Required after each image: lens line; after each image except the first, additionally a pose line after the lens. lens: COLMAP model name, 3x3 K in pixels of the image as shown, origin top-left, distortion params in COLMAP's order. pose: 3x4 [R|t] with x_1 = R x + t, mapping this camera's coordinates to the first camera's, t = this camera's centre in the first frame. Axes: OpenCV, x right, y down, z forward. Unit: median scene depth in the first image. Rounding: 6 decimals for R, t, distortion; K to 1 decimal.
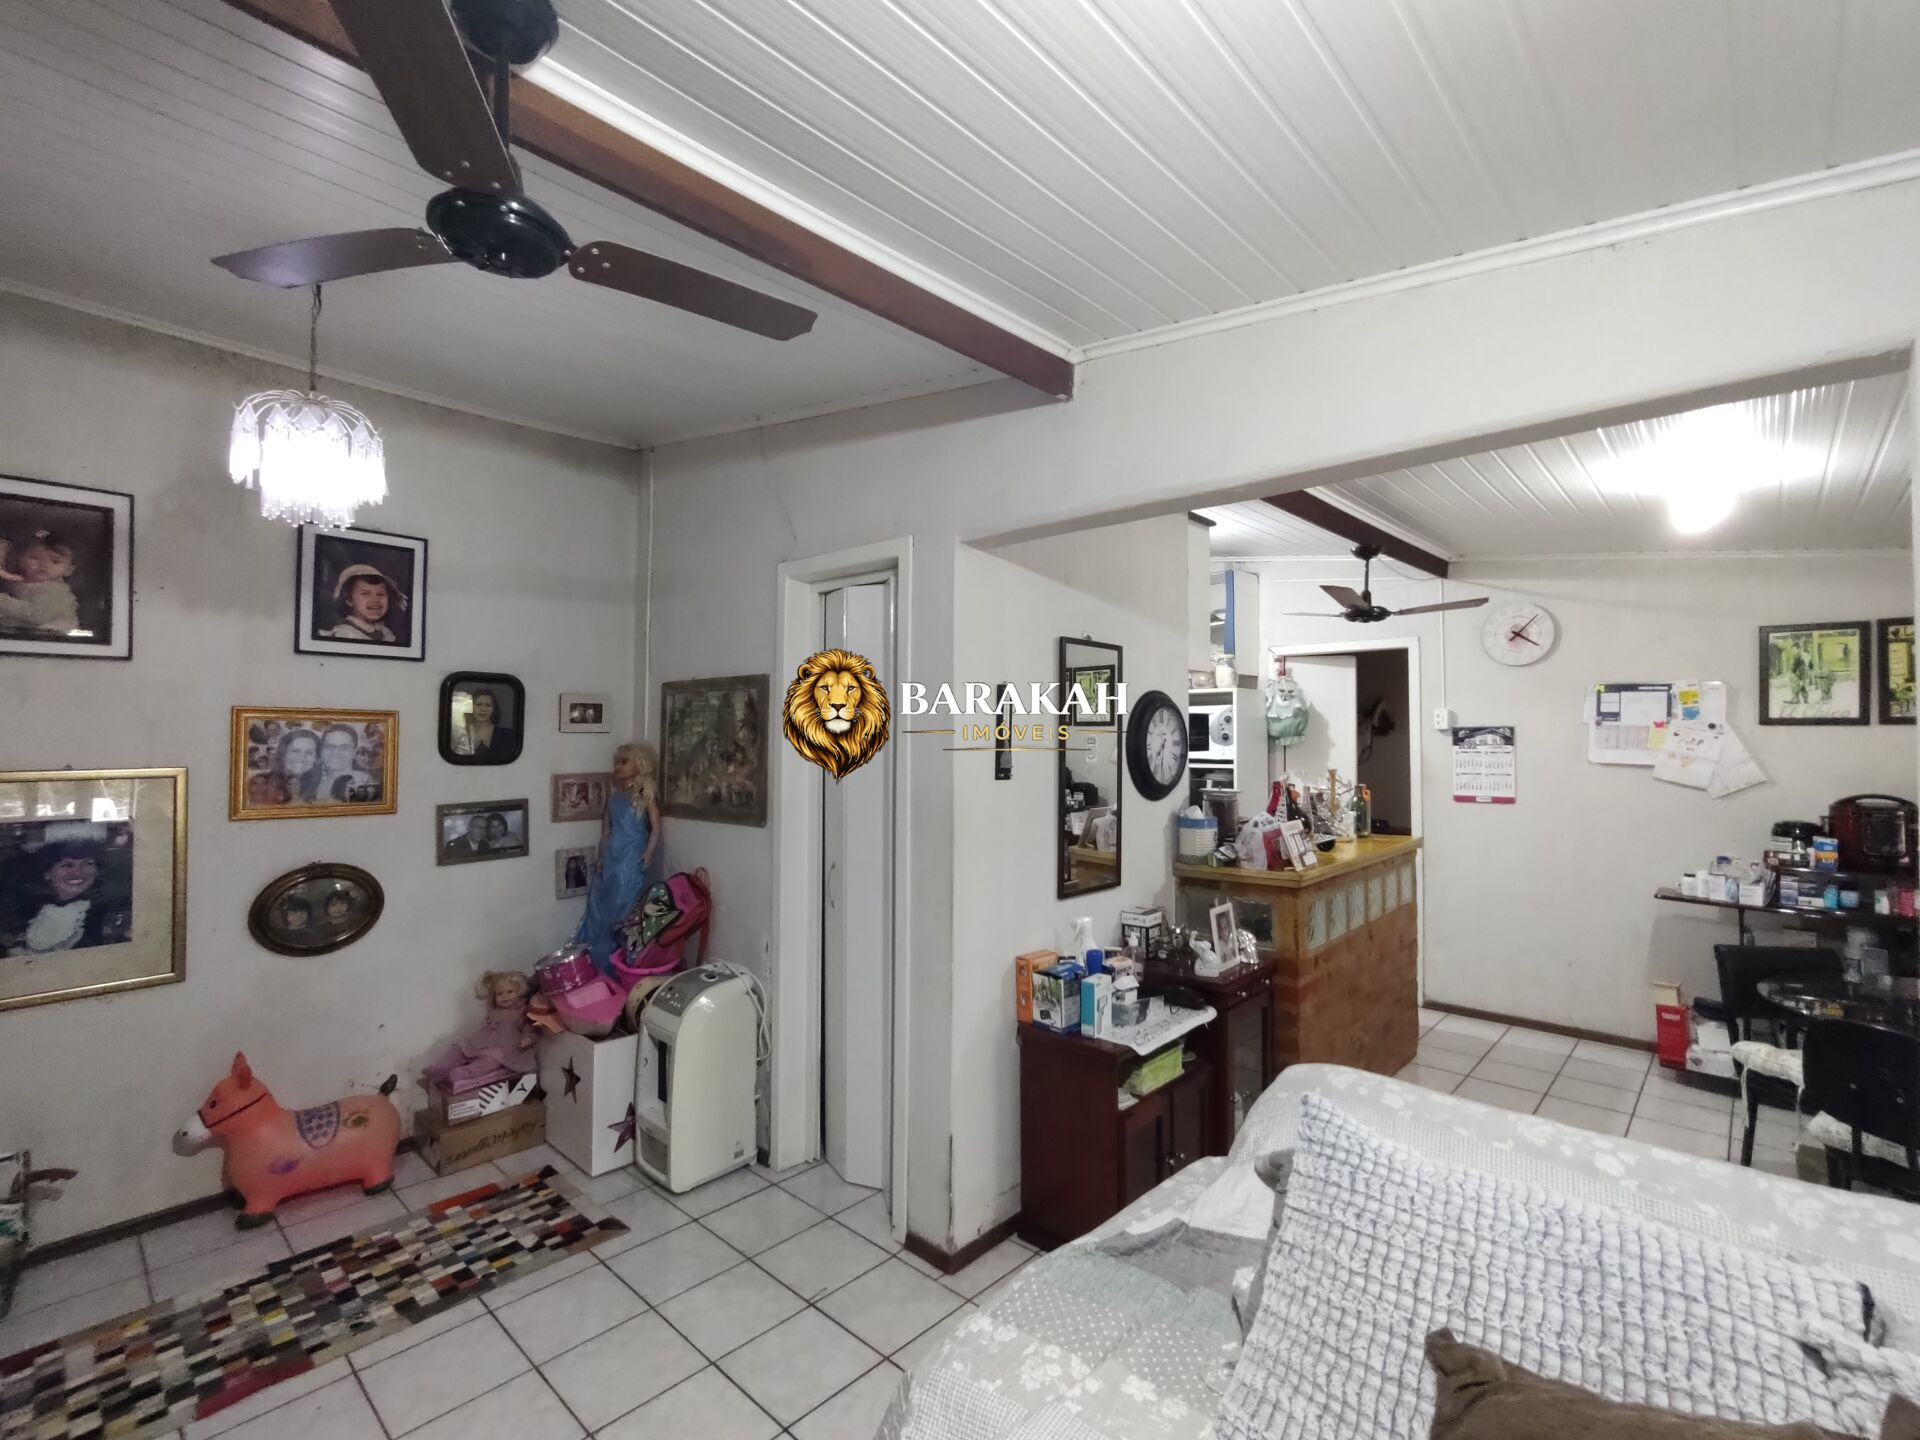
lens RADIAL K [[856.0, 0, 964.7], [0, 856.0, 712.8], [0, 0, 1]] dist [-0.005639, 0.003507]
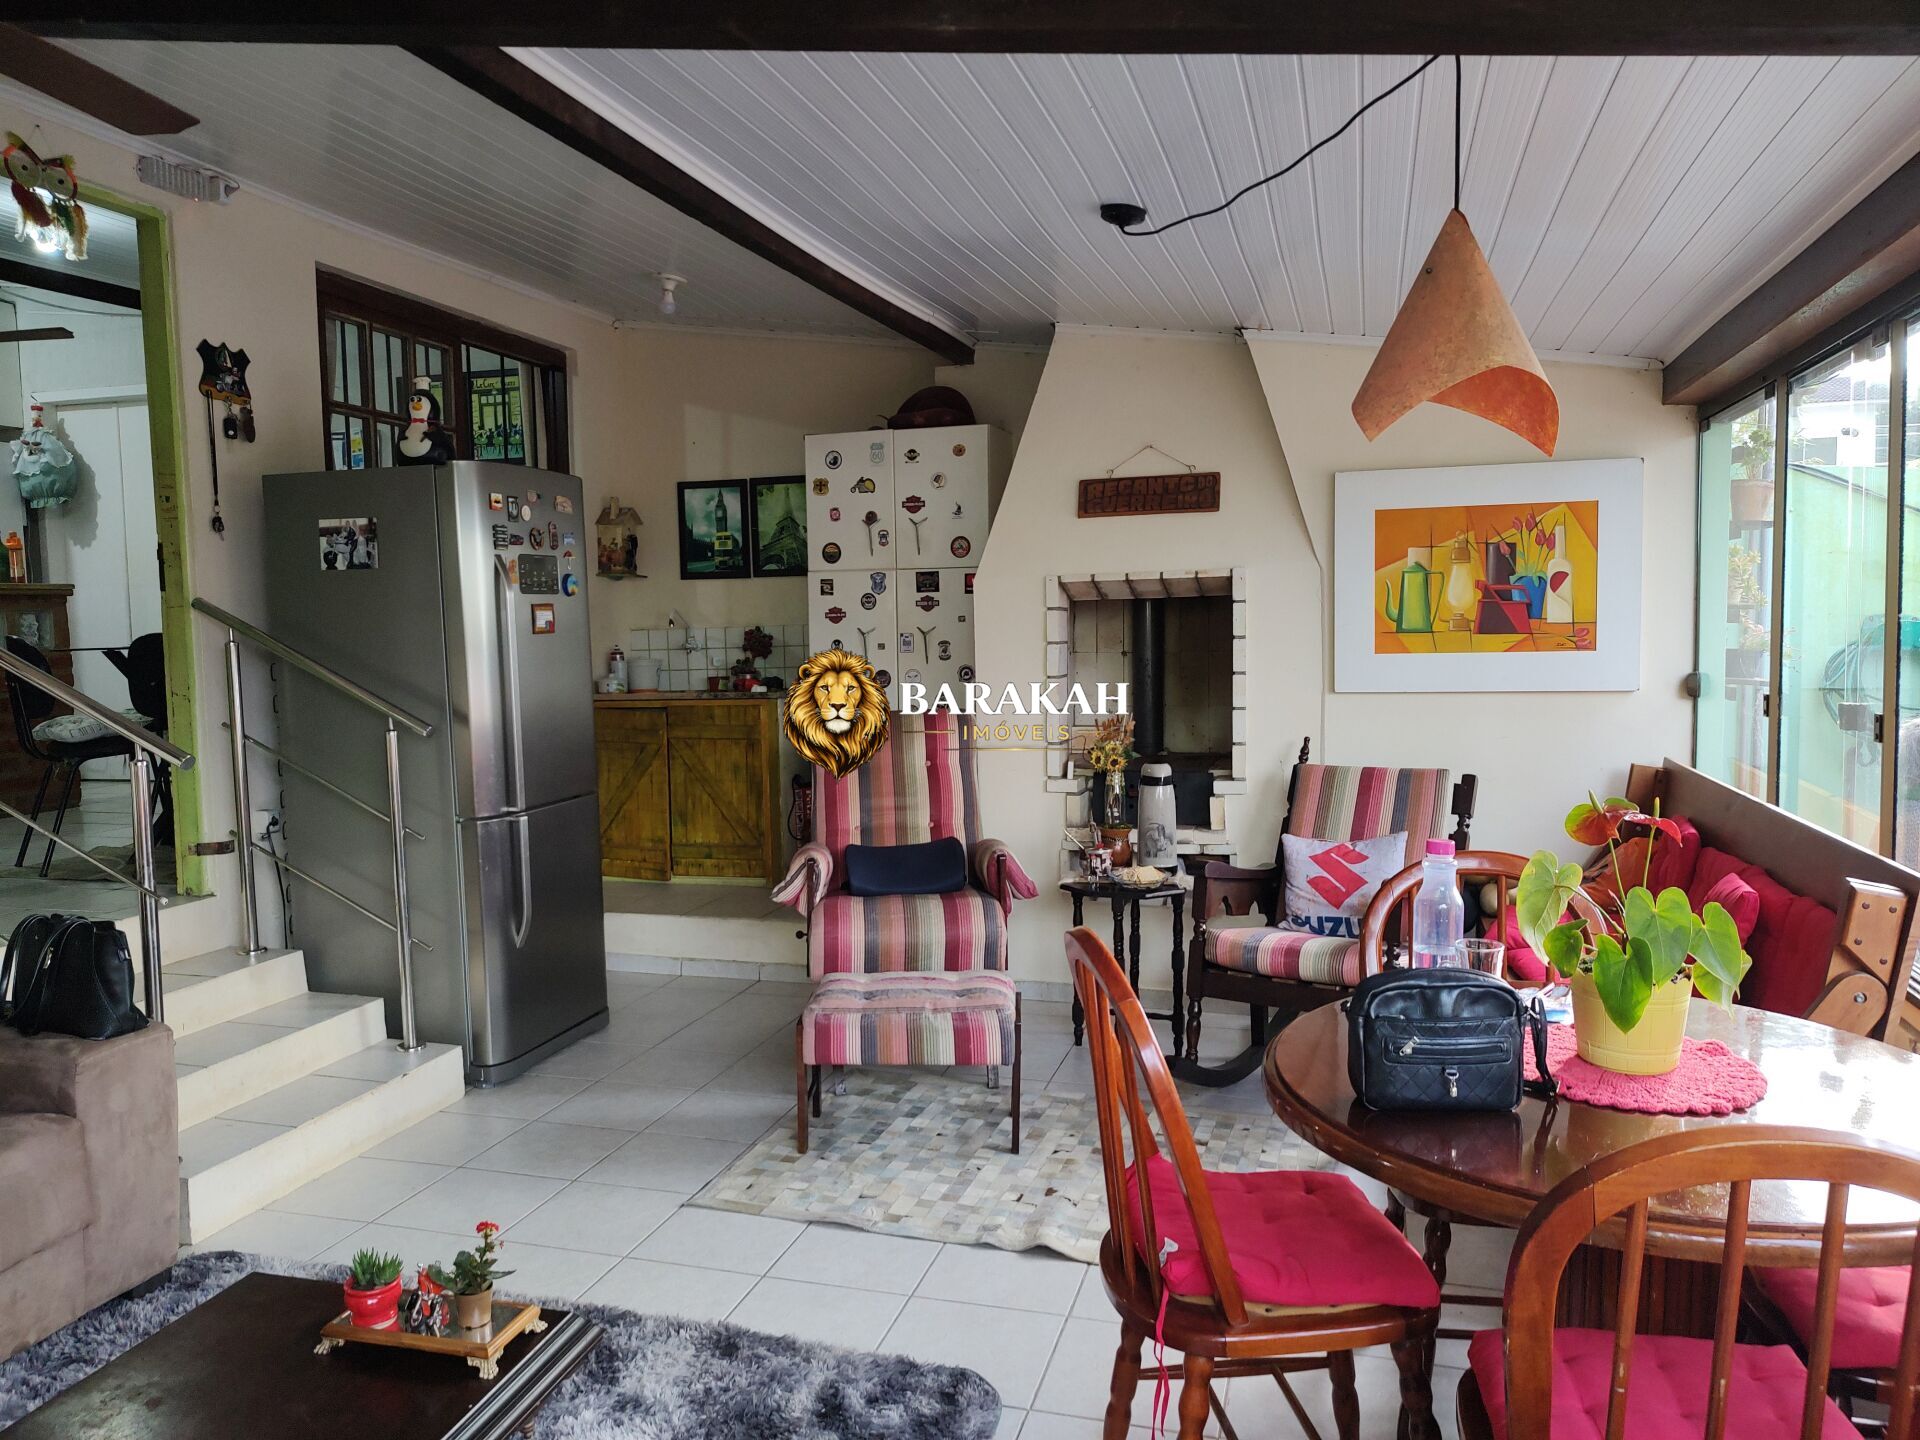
lens RADIAL K [[1359.7, 0, 950.8], [0, 1359.7, 720.2], [0, 0, 1]] dist [0.024628, -0.021335]
pose [[0.894729, -0.050205, 0.443778, 0.860486], [0.004645, 0.994654, 0.103162, 0.168174], [-0.446585, -0.090241, 0.890179, -0.973279]]
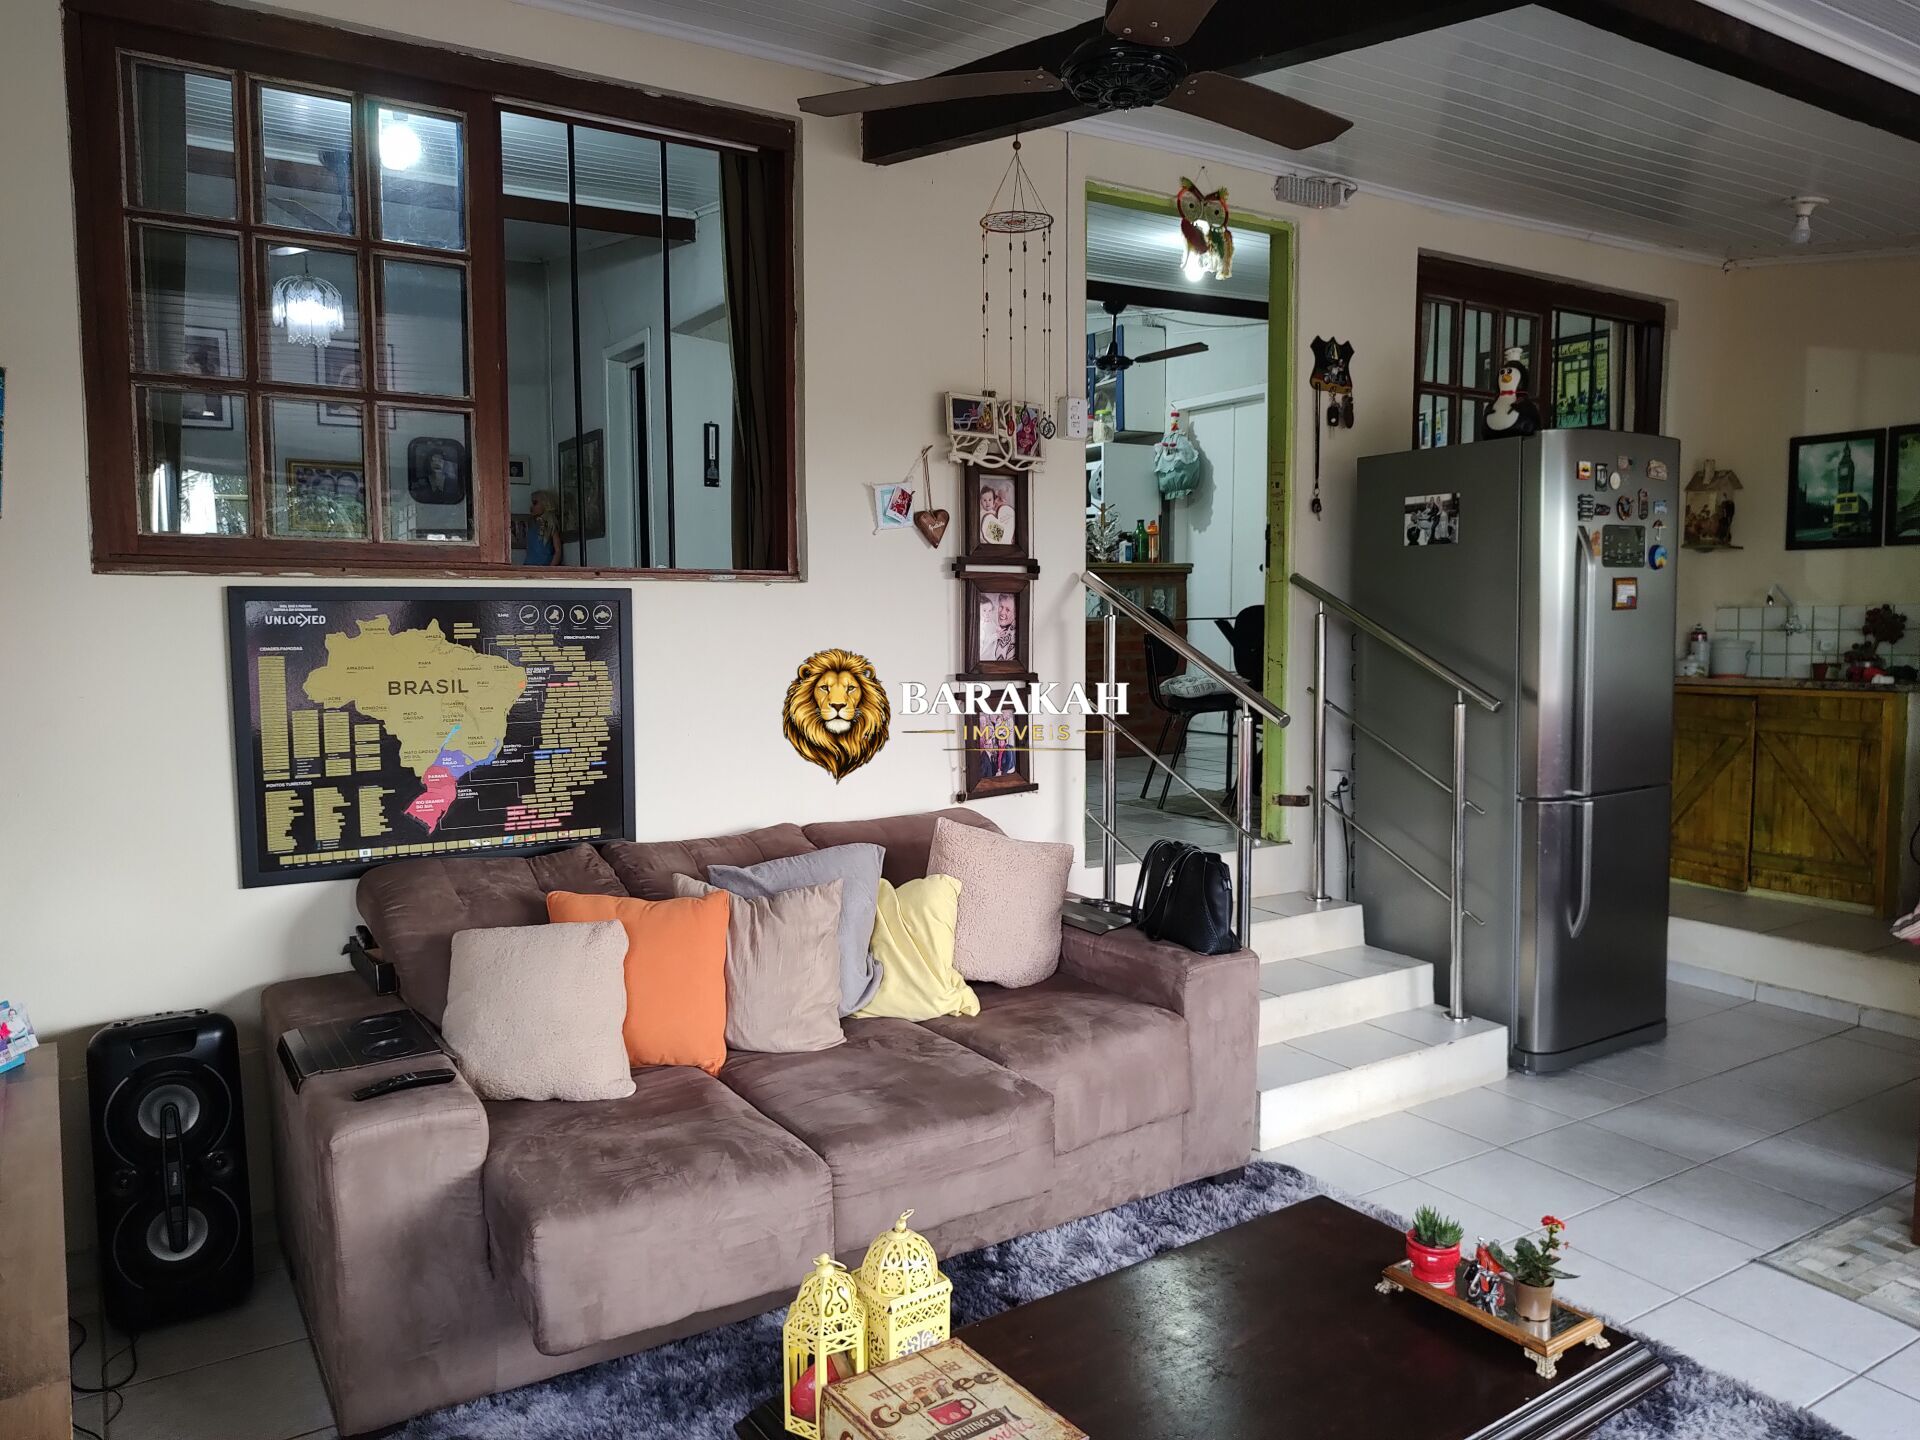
lens RADIAL K [[1359.7, 0, 979.5], [0, 1359.7, 717.8], [0, 0, 1]] dist [0.024628, -0.021335]
pose [[0.968350, 0.011984, -0.249308, 0.841600], [0.016120, 0.993759, 0.110381, 0.170598], [0.249075, -0.110906, 0.962113, -0.962013]]
